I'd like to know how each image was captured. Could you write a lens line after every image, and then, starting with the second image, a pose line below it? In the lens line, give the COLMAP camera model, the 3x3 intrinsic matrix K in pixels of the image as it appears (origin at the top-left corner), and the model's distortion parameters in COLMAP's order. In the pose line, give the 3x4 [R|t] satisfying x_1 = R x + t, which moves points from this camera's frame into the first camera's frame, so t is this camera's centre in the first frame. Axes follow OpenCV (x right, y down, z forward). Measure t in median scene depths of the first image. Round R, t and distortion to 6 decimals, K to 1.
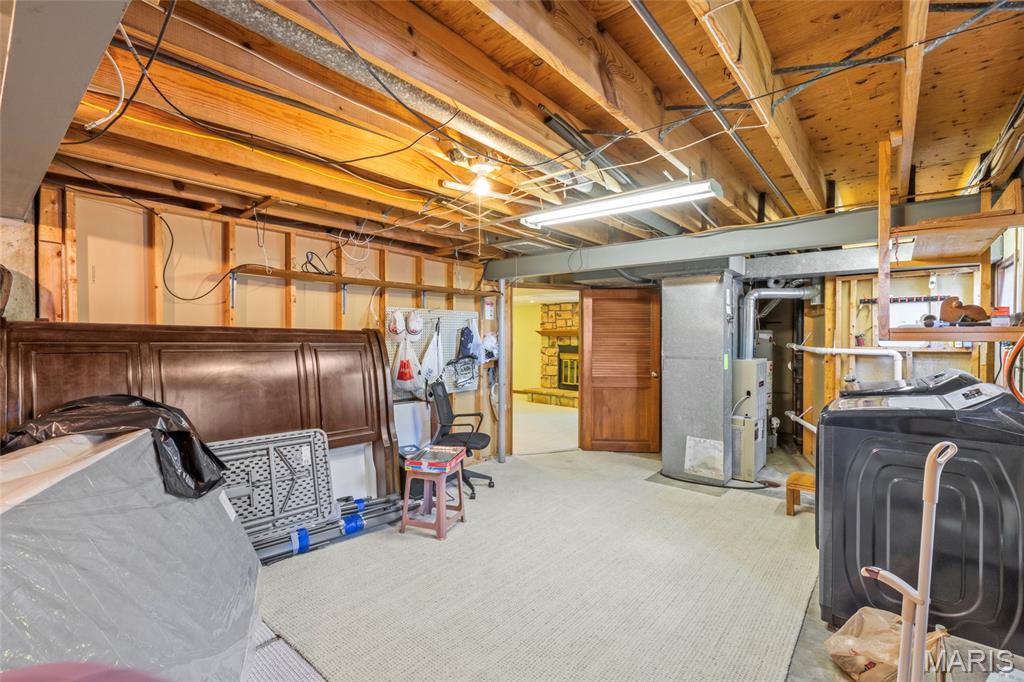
lens RADIAL K [[452.0, 0, 514.9], [0, 452.0, 342.1], [0, 0, 1]] dist [0.001902, 0.000669]
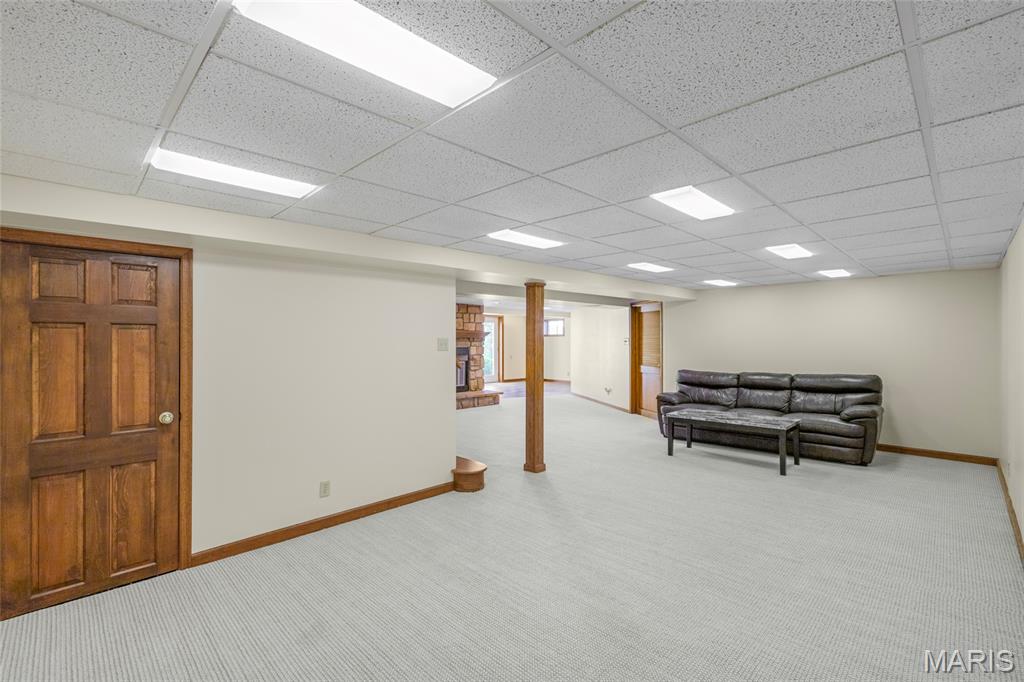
lens RADIAL K [[452.0, 0, 507.0], [0, 452.0, 338.5], [0, 0, 1]] dist [0.001902, 0.000669]
pose [[0.096778, -0.001462, 0.995305, -0.813469], [0.025996, 0.999661, -0.001059, -0.007643], [-0.994966, 0.025977, 0.096784, 0.756807]]
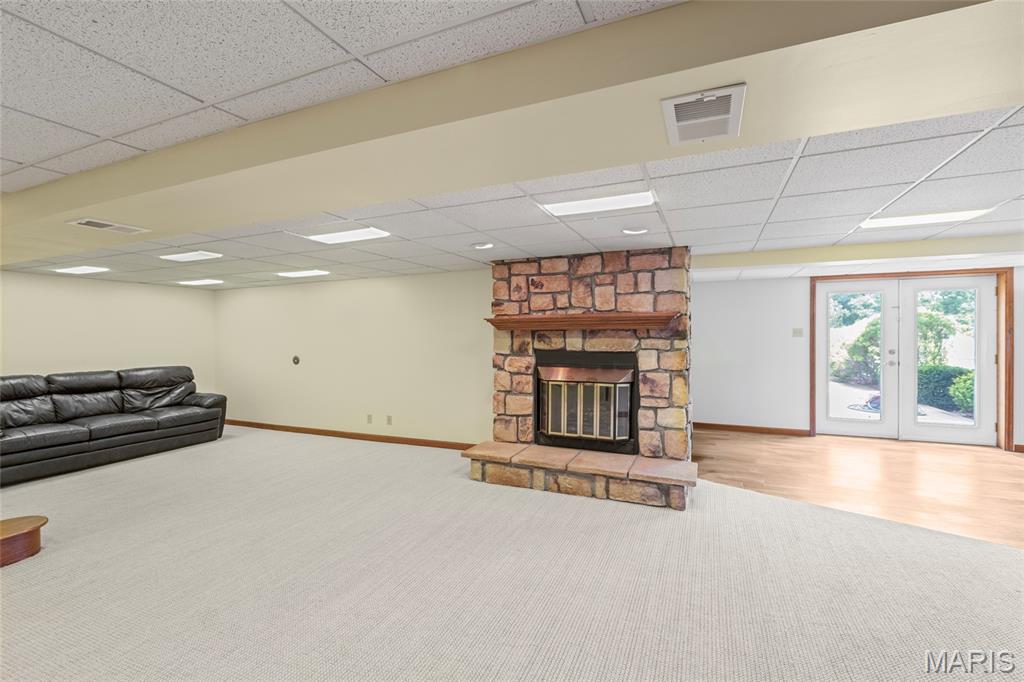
lens RADIAL K [[452.0, 0, 513.7], [0, 452.0, 335.5], [0, 0, 1]] dist [0.001902, 0.000669]
pose [[0.958509, -0.007870, 0.284952, -0.055810], [0.009678, 0.999941, -0.004936, -0.005678], [-0.284897, 0.007489, 0.958529, 0.565096]]
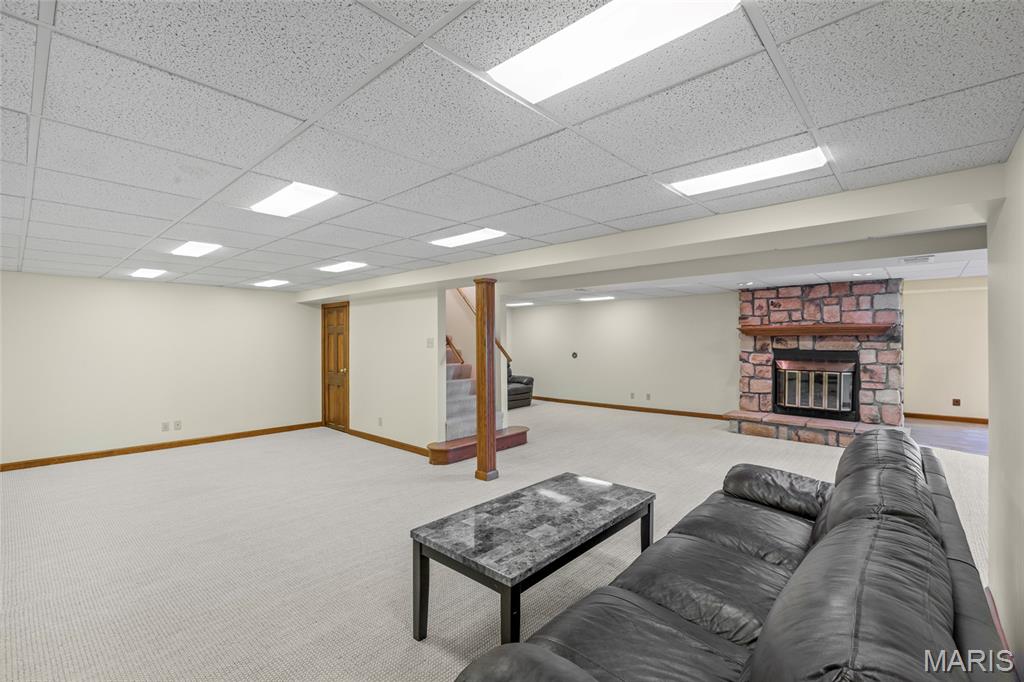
lens RADIAL K [[452.0, 0, 510.3], [0, 452.0, 337.3], [0, 0, 1]] dist [0.001902, 0.000669]
pose [[0.999351, -0.008104, -0.035093, -0.276156], [0.007829, 0.999938, -0.007968, -0.008427], [0.035156, 0.007688, 0.999352, 0.306006]]
